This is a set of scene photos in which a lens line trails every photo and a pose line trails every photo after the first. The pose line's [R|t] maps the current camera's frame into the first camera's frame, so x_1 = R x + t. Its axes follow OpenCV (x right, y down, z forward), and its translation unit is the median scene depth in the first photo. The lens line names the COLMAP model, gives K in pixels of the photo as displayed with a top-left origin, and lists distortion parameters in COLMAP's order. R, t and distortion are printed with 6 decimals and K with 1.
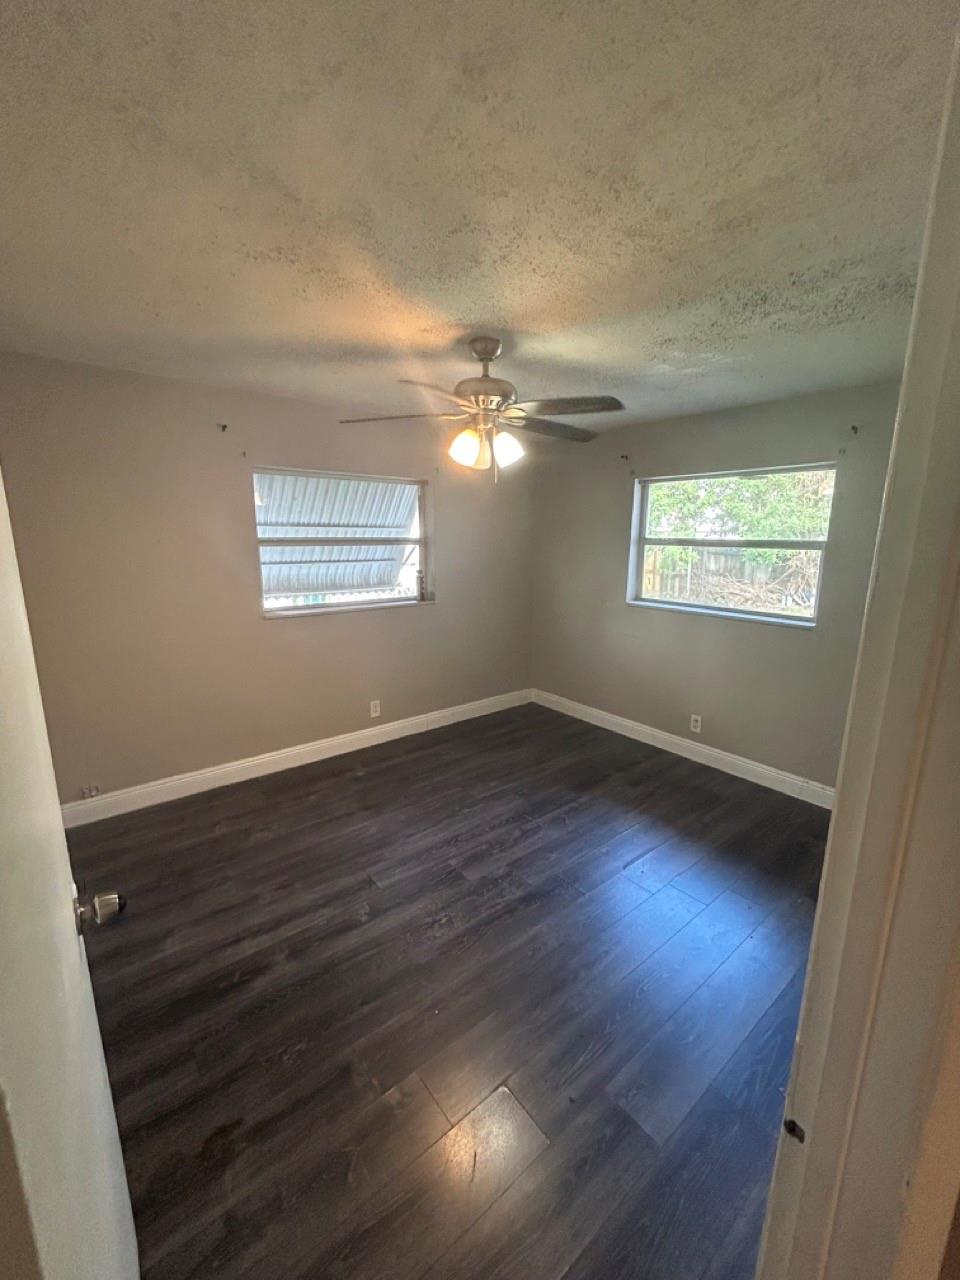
lens RADIAL K [[515.8, 0, 487.9], [0, 515.8, 639.3], [0, 0, 1]] dist [0.001397, -0.000156]
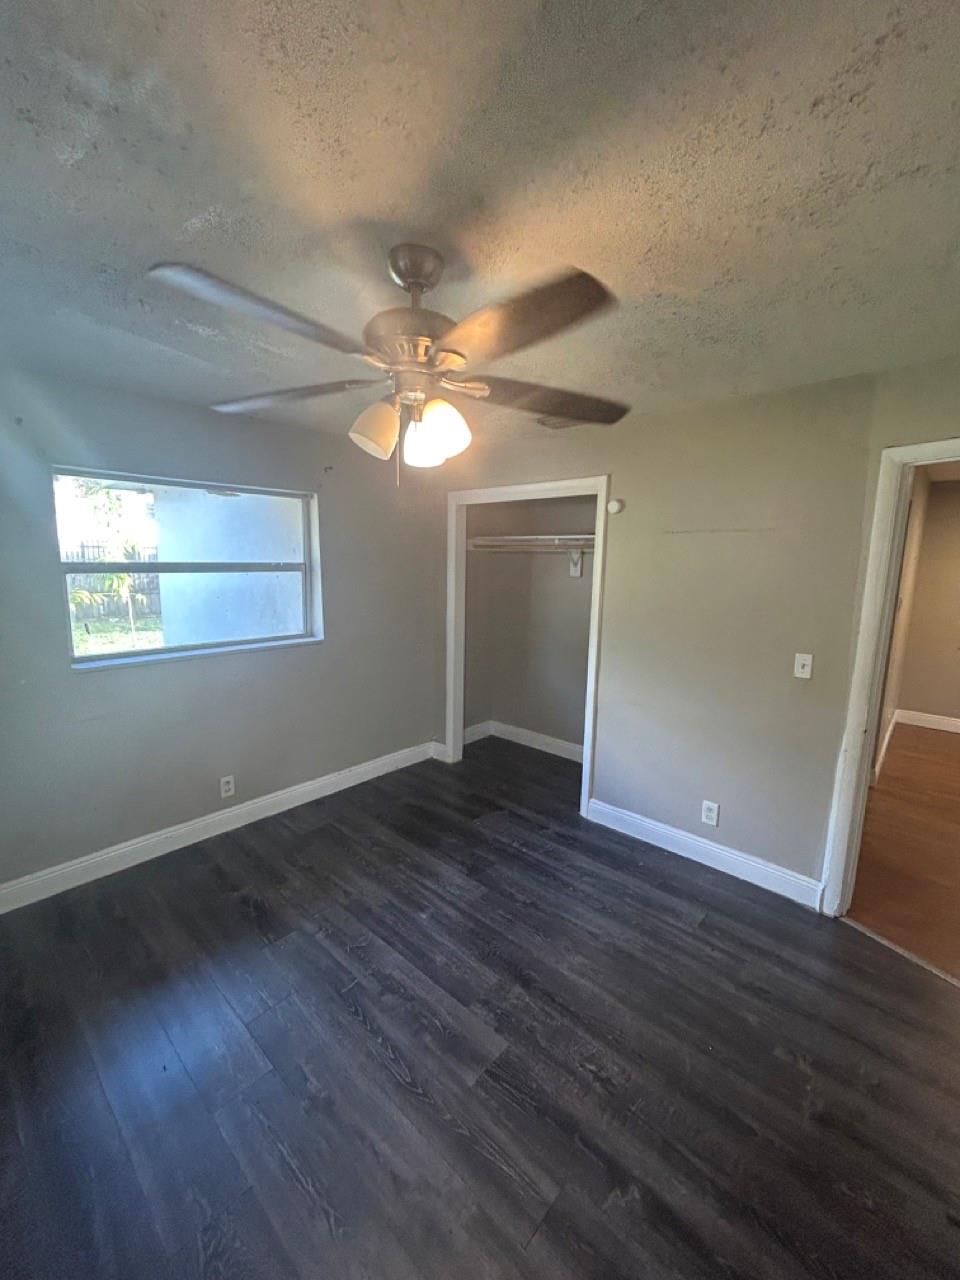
lens RADIAL K [[515.8, 0, 479.3], [0, 515.8, 635.6], [0, 0, 1]] dist [0.001397, -0.000156]
pose [[-0.141302, -0.160851, 0.976811, -0.607976], [0.180917, 0.965899, 0.185225, -0.214334], [-0.973295, 0.202894, -0.107383, 0.951828]]
